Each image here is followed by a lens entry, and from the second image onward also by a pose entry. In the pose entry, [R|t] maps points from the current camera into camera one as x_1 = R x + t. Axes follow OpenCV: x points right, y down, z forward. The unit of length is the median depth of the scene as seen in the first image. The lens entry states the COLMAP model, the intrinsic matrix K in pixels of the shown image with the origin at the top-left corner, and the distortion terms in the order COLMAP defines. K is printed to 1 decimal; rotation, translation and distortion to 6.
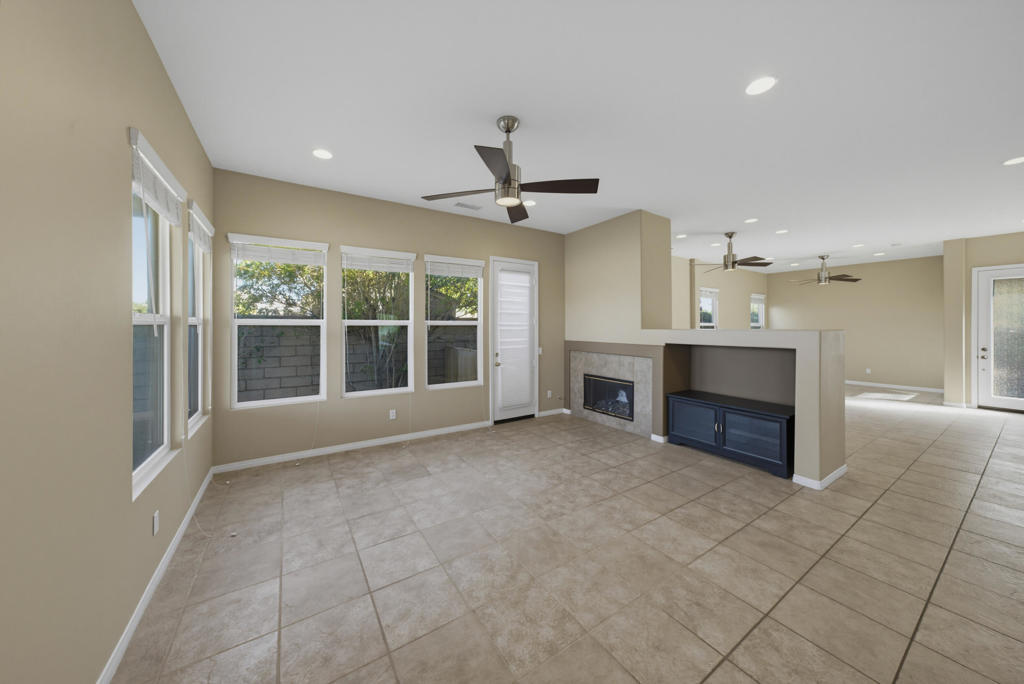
lens RADIAL K [[347.9, 0, 507.7], [0, 347.9, 324.7], [0, 0, 1]] dist [-0.013229, 0.006592]
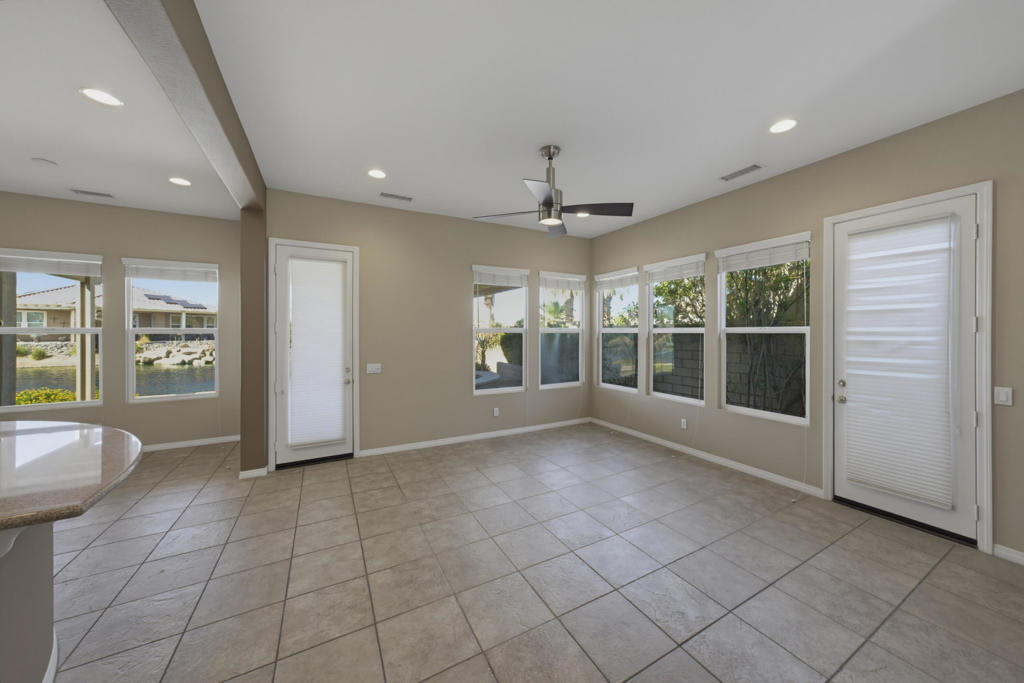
lens RADIAL K [[347.9, 0, 517.5], [0, 347.9, 333.7], [0, 0, 1]] dist [-0.013229, 0.006592]
pose [[-0.067353, 0.003040, -0.997725, 0.669816], [0.006110, 0.999978, 0.002635, -0.003384], [0.997710, -0.005919, -0.067370, 0.577892]]
